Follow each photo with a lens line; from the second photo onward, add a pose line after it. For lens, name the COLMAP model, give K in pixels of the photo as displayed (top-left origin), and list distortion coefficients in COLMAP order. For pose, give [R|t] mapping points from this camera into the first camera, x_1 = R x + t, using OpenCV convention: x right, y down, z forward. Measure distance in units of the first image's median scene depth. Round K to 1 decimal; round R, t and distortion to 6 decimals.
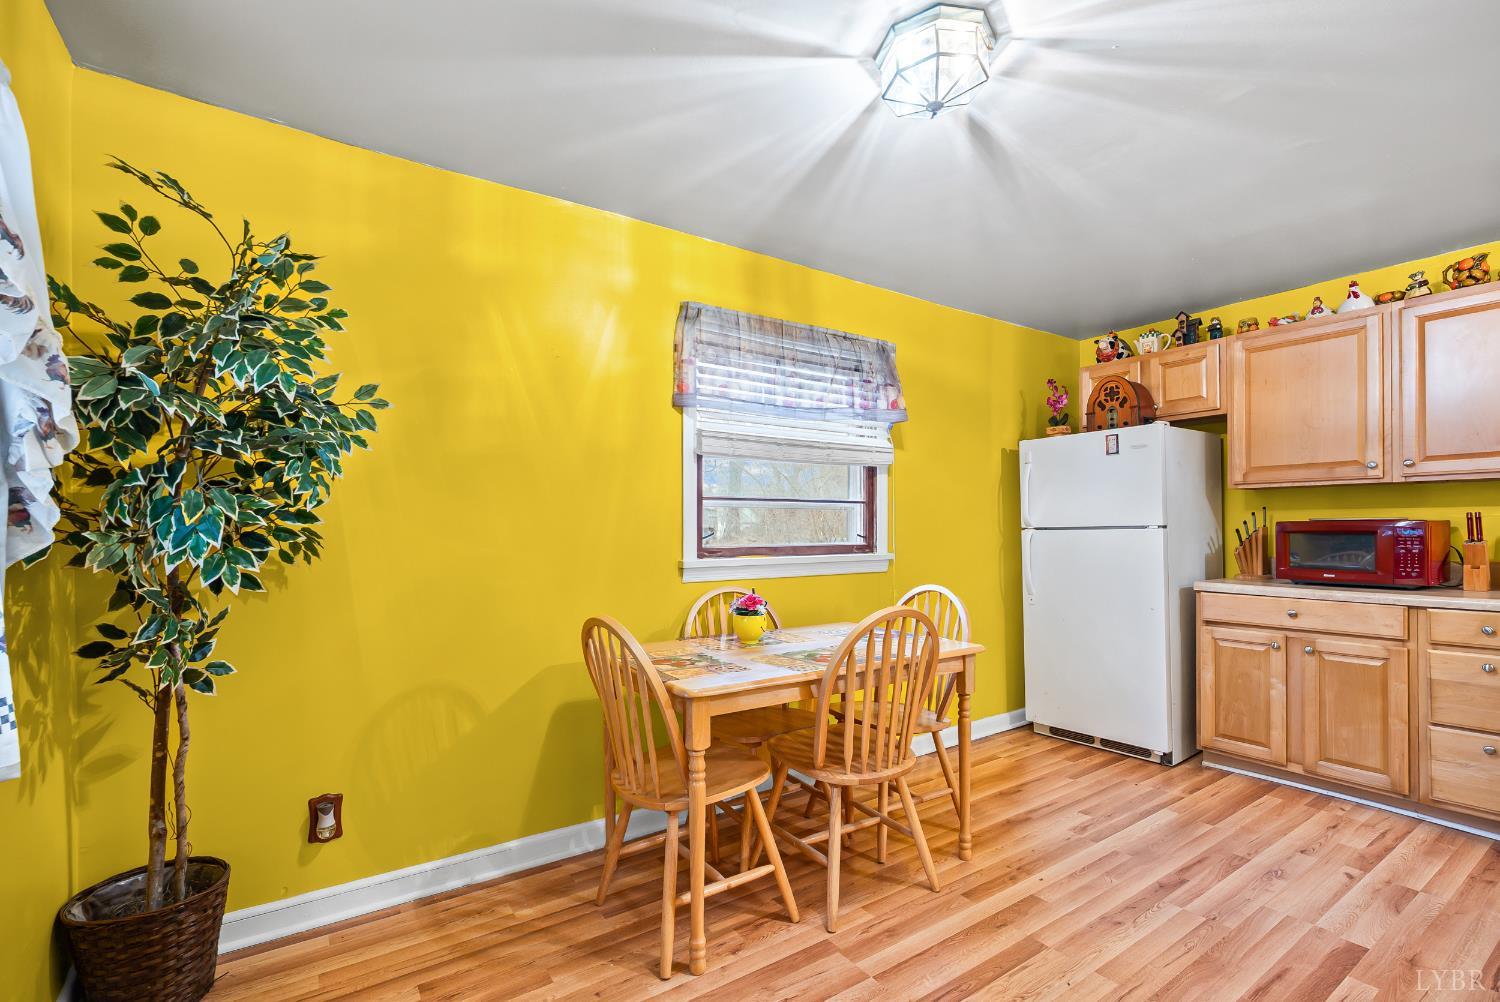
lens RADIAL K [[673.9, 0, 752.3], [0, 673.9, 511.3], [0, 0, 1]] dist [-0.004294, -0.000298]
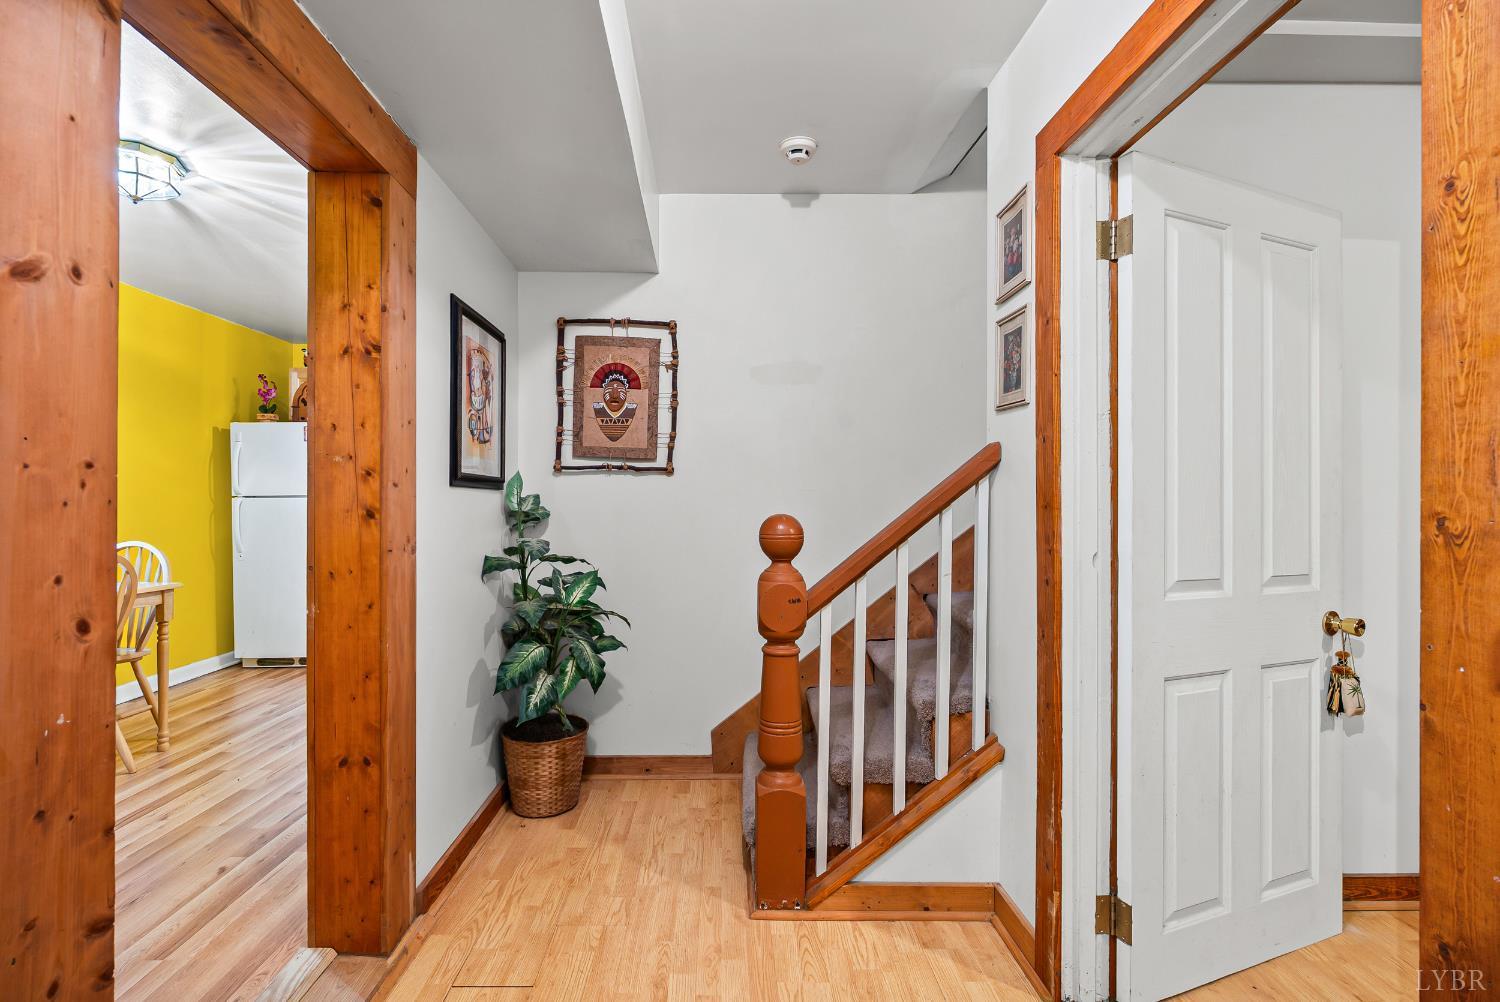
lens RADIAL K [[673.9, 0, 725.5], [0, 673.9, 514.3], [0, 0, 1]] dist [-0.004294, -0.000298]
pose [[0.561090, -0.001029, 0.827754, -0.103550], [-0.028926, 0.999364, 0.020849, 0.007971], [-0.827249, -0.035642, 0.560704, -0.433417]]
